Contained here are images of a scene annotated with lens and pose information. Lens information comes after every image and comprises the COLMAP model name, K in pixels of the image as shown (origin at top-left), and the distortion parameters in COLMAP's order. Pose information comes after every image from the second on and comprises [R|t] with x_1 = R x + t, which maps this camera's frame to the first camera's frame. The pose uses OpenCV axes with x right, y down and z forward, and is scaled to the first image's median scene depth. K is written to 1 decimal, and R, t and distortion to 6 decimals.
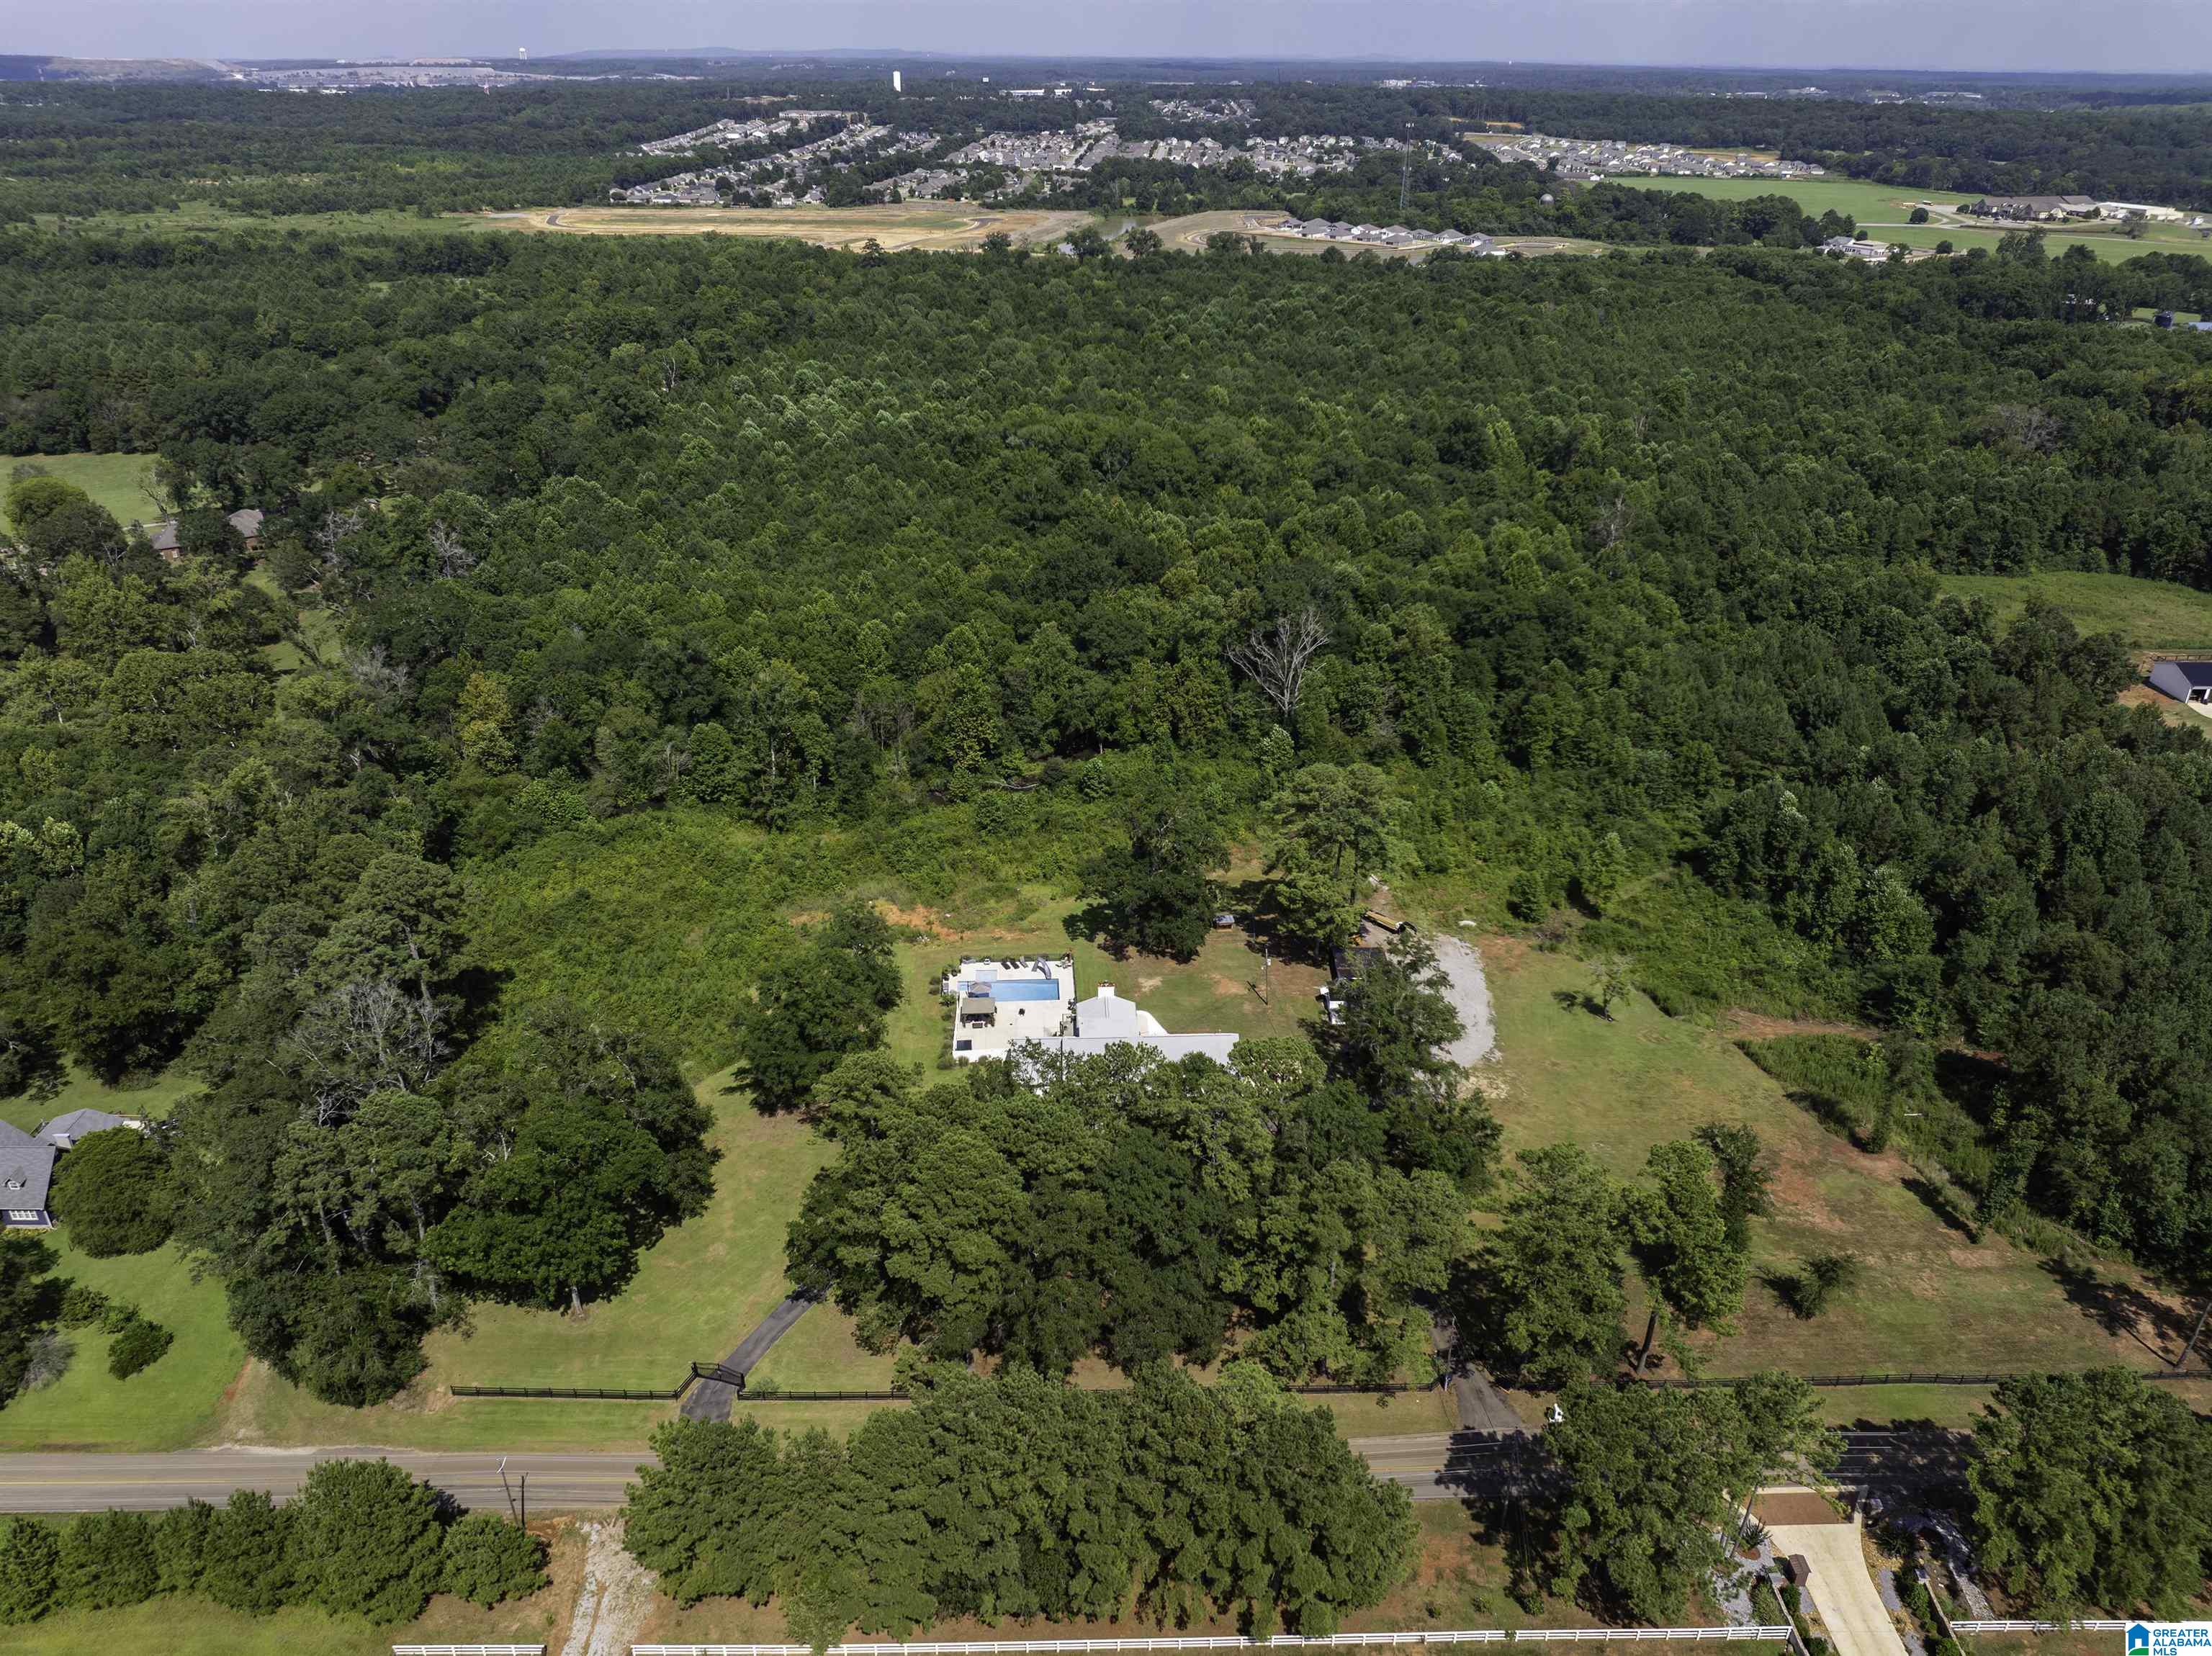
lens RADIAL K [[1542.7, 0, 1115.6], [0, 1542.7, 835.3], [0, 0, 1]] dist [-0.003251, -0.072886]
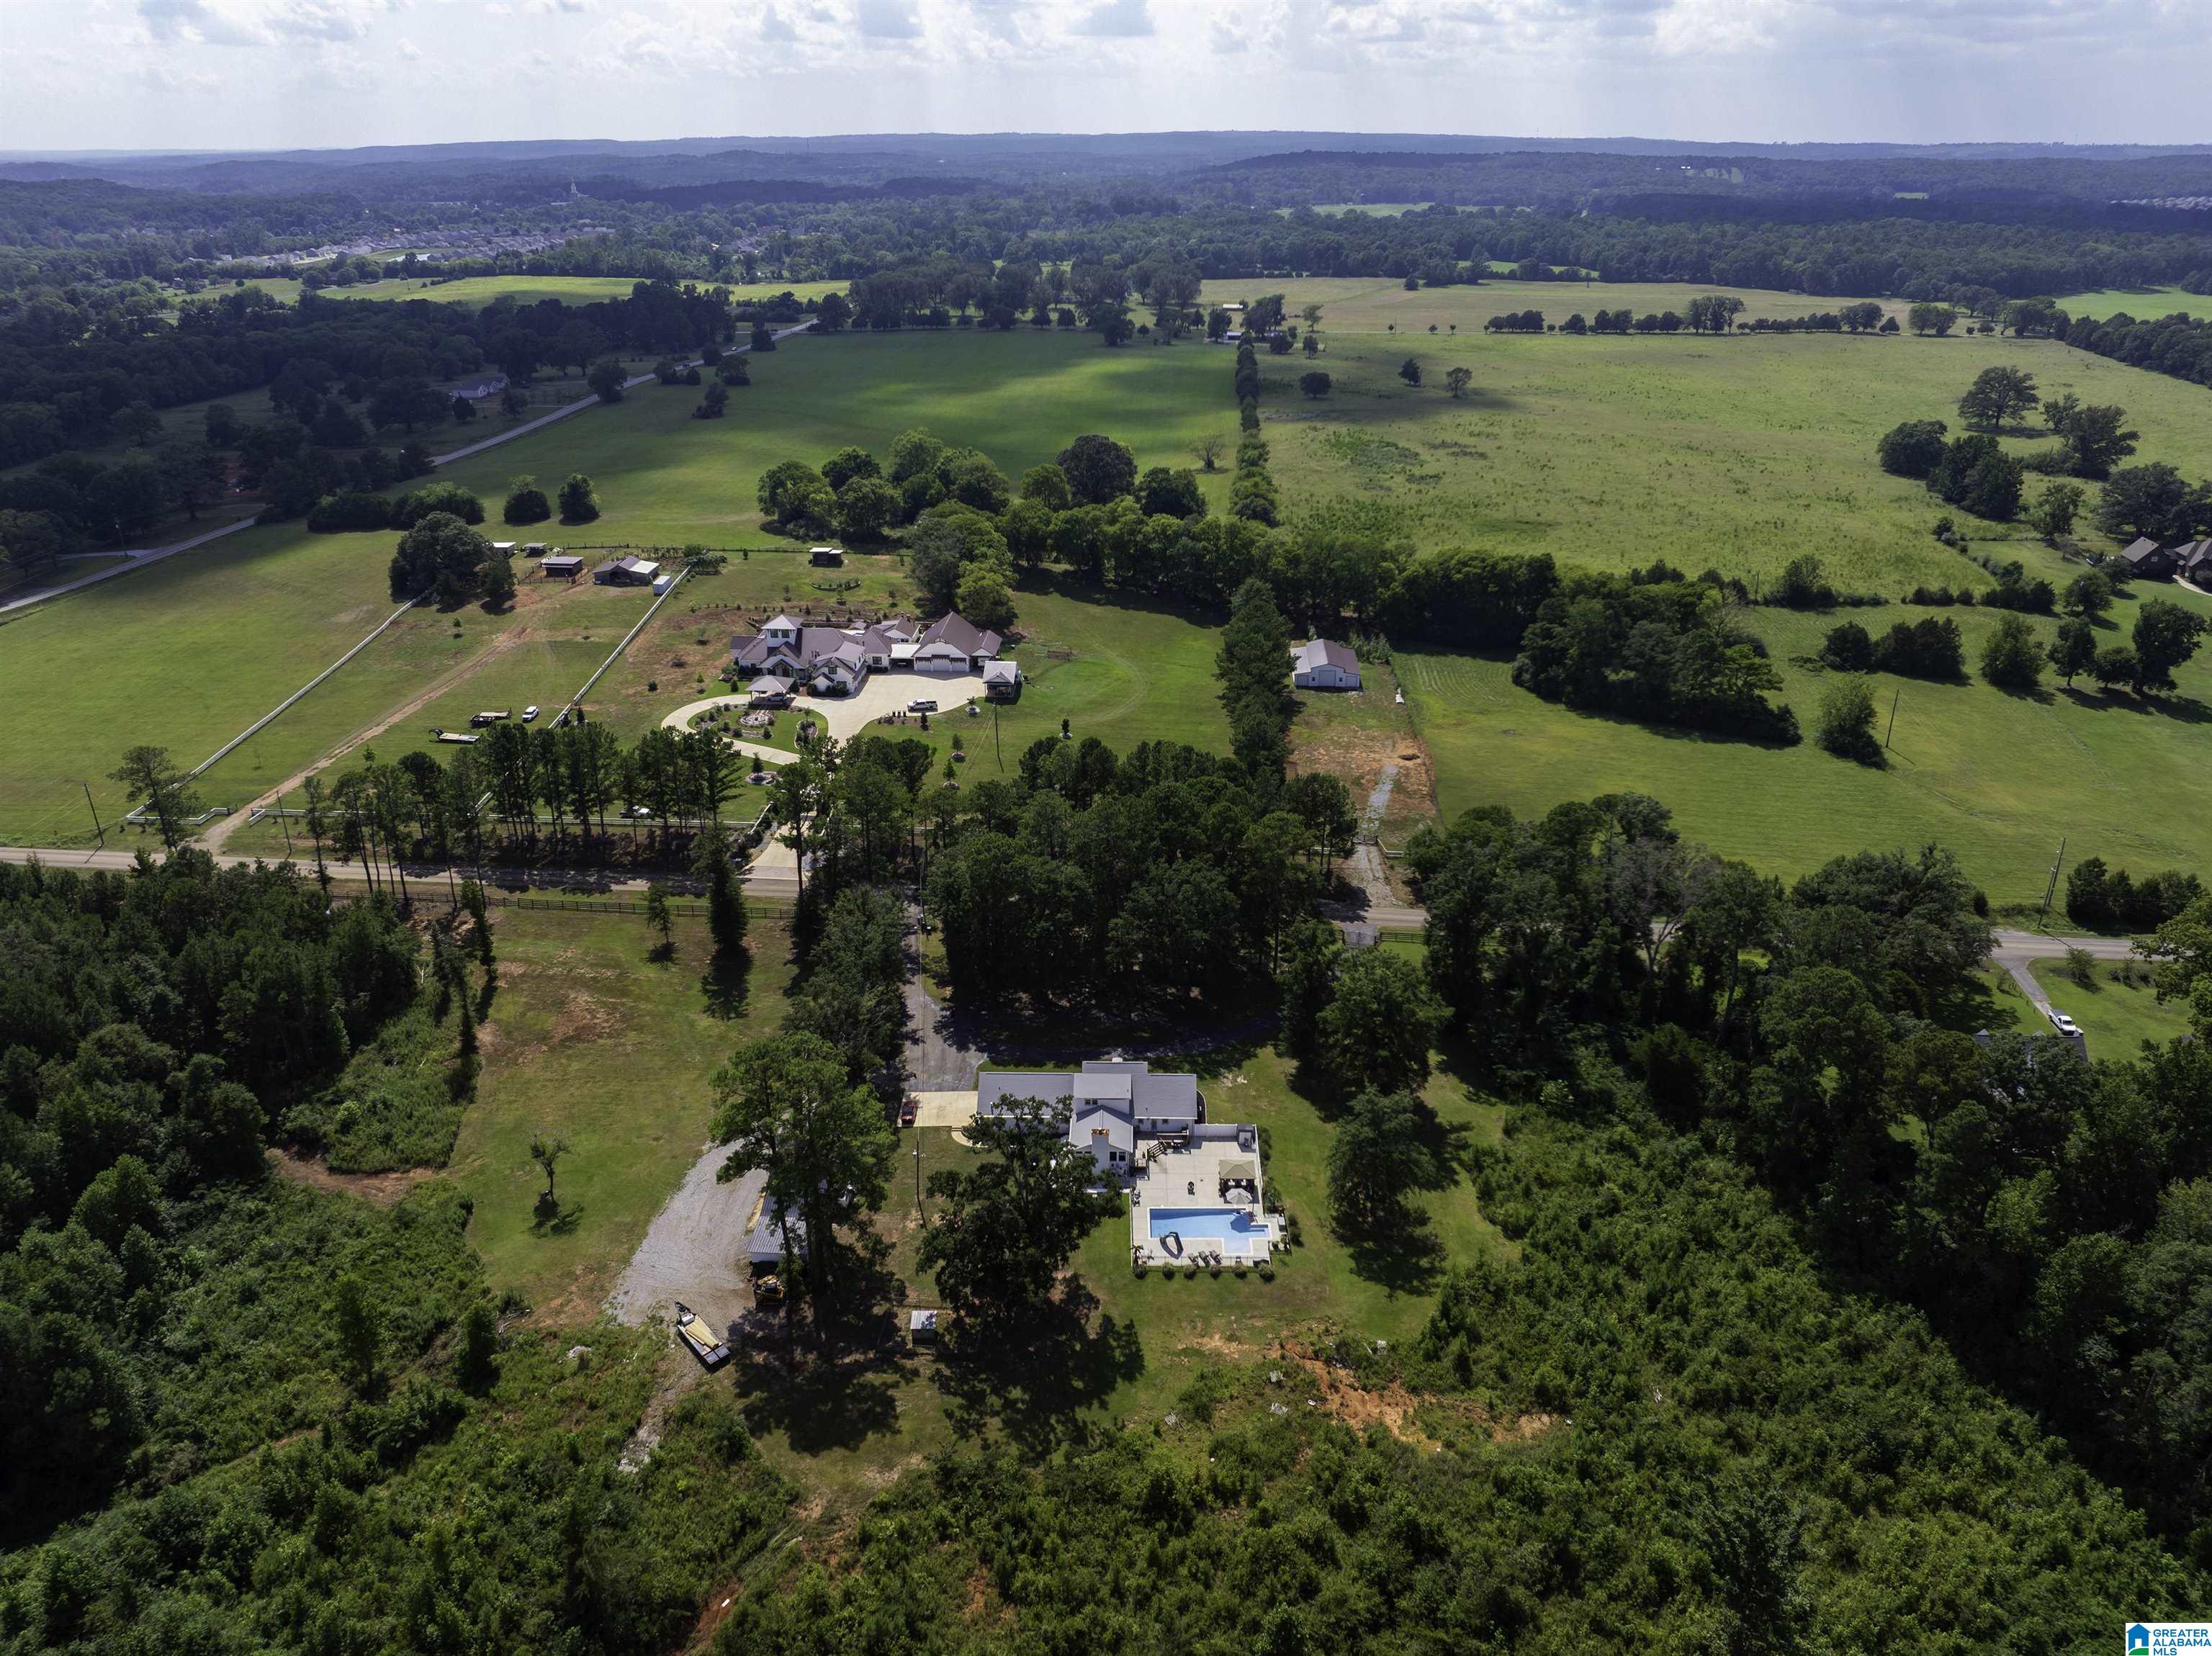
lens RADIAL K [[1546.6, 0, 1116.9], [0, 1546.6, 829.5], [0, 0, 1]] dist [-0.050735, 0.030324]
pose [[-0.998444, -0.029719, 0.047191, -0.041833], [0.018226, 0.625839, 0.779740, -0.567554], [-0.052707, 0.779386, -0.624323, 1.092944]]
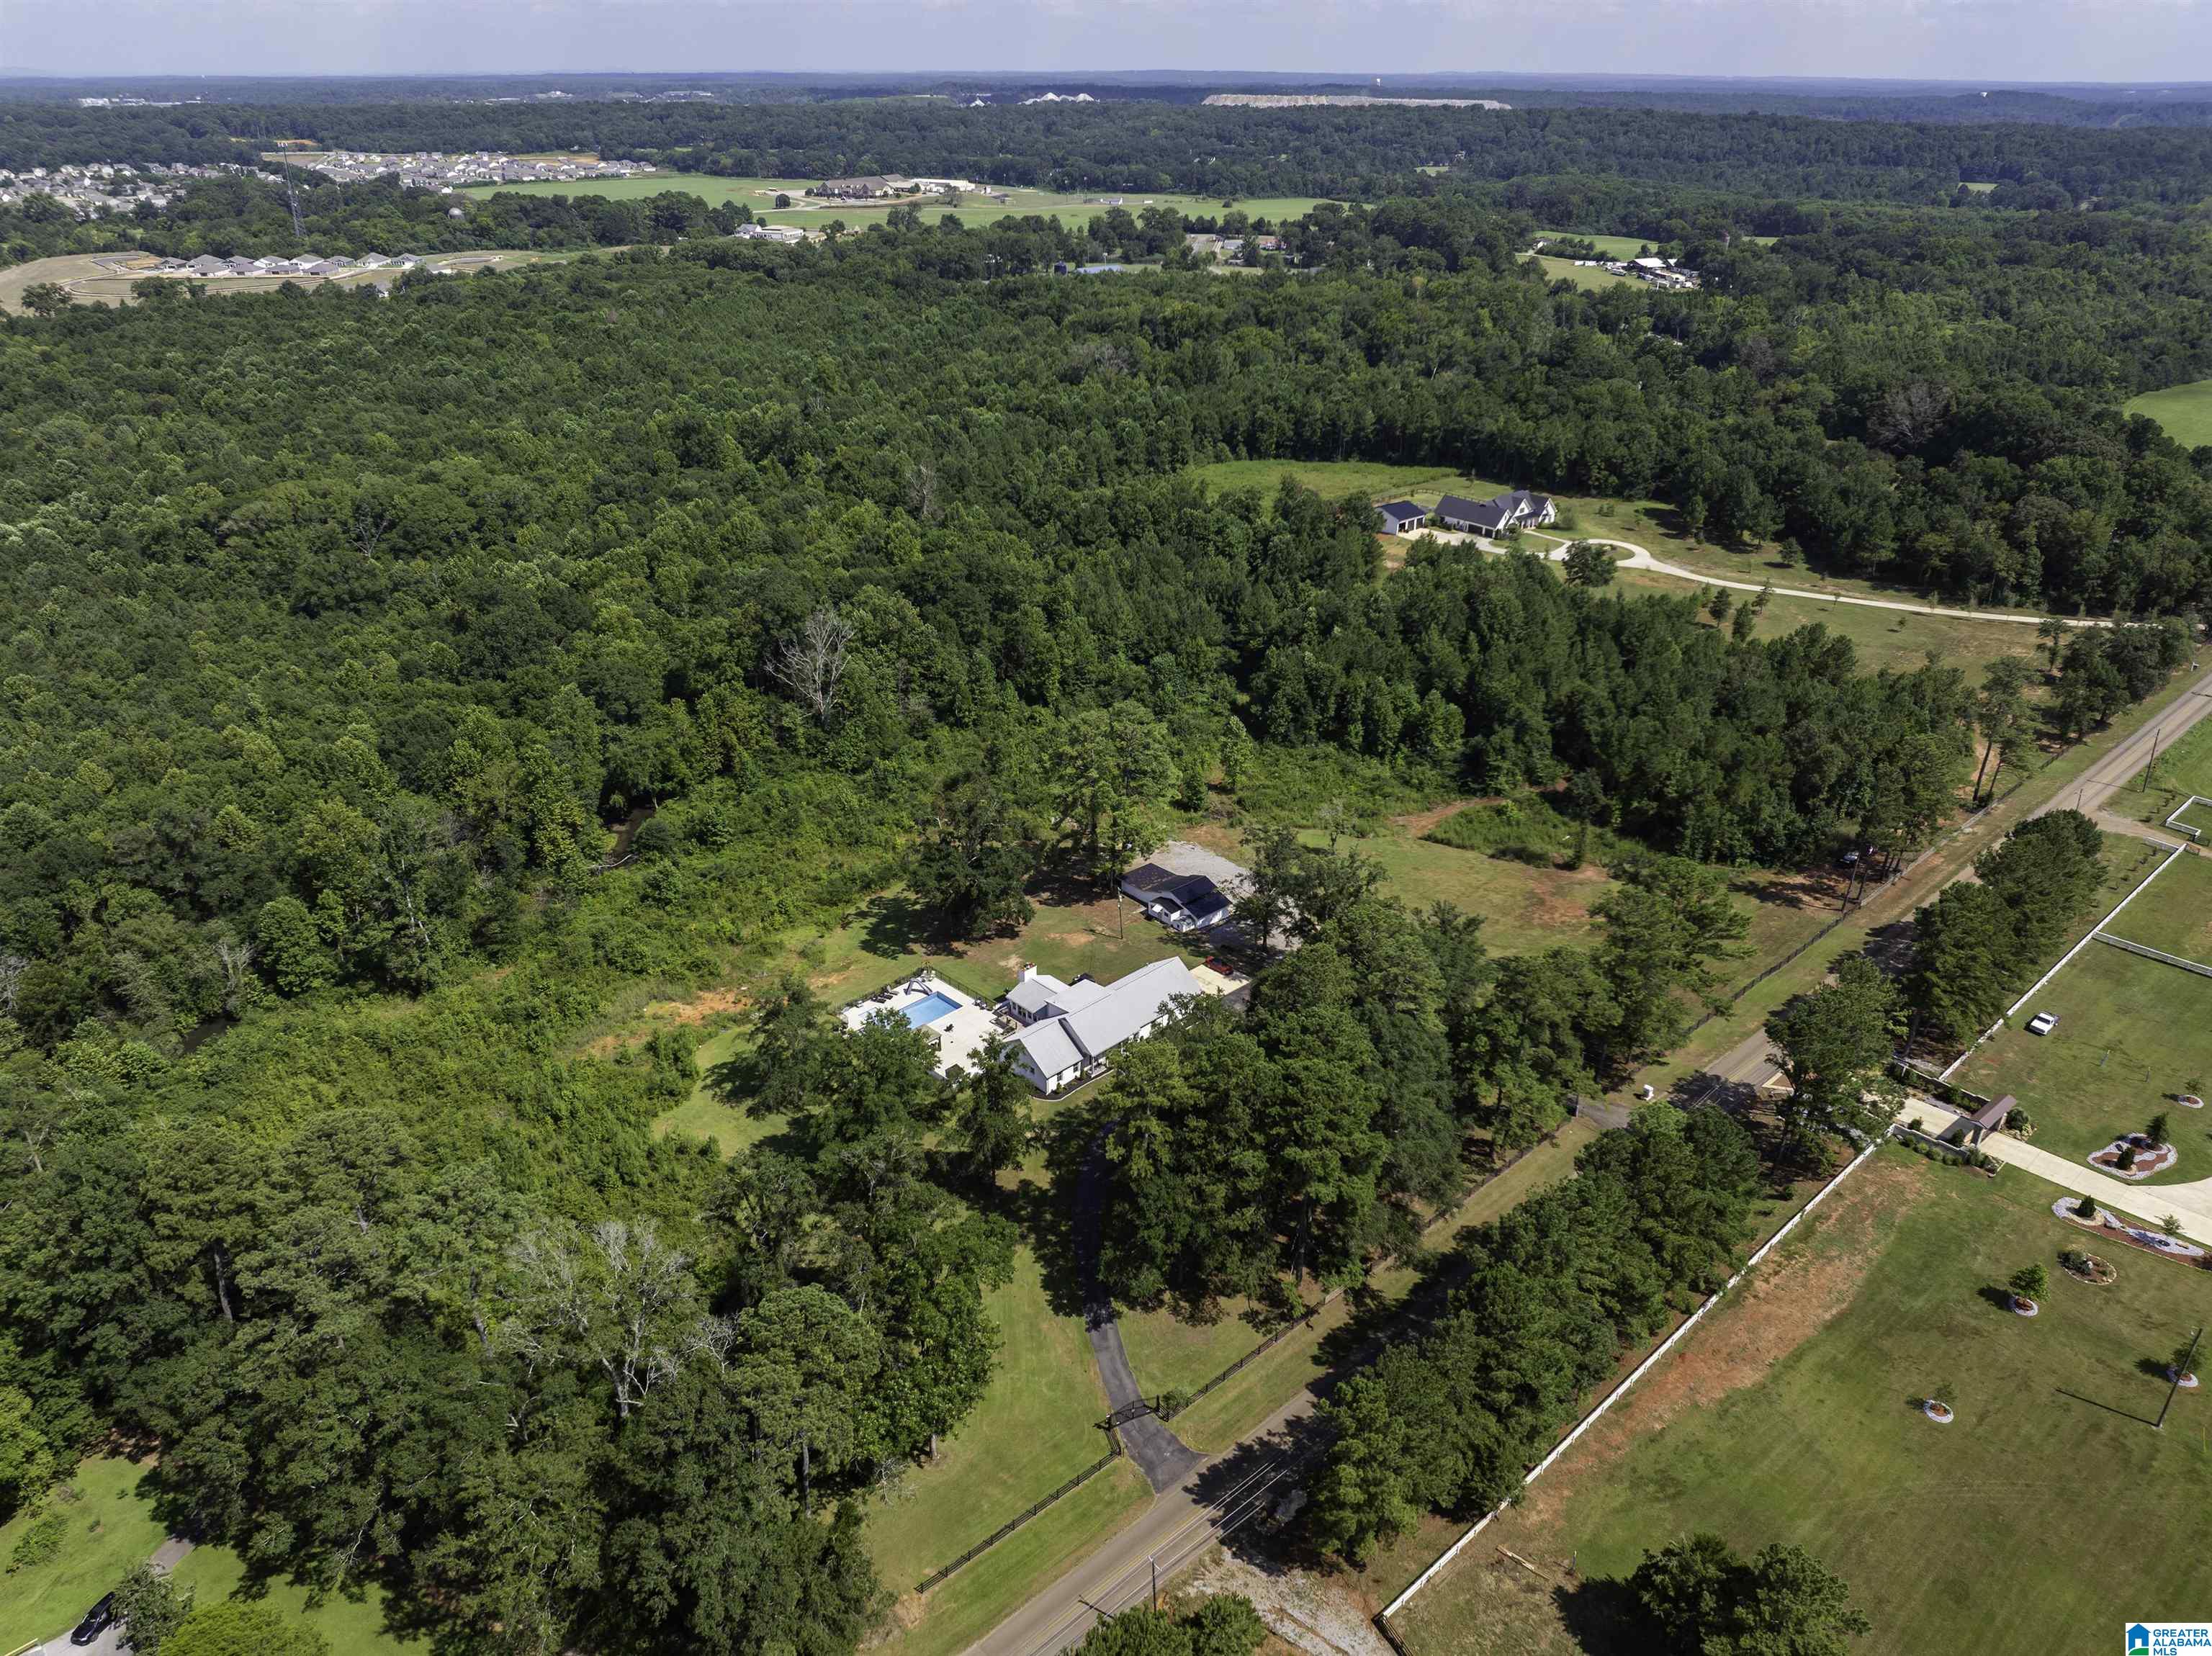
lens RADIAL K [[1572.9, 0, 1129.3], [0, 1572.9, 757.6], [0, 0, 1]] dist [-0.032921, 0.003300]
pose [[0.741885, -0.269925, 0.613797, -0.421808], [0.301902, 0.951827, 0.053675, -0.053198], [-0.598717, 0.145486, 0.787637, 0.093895]]
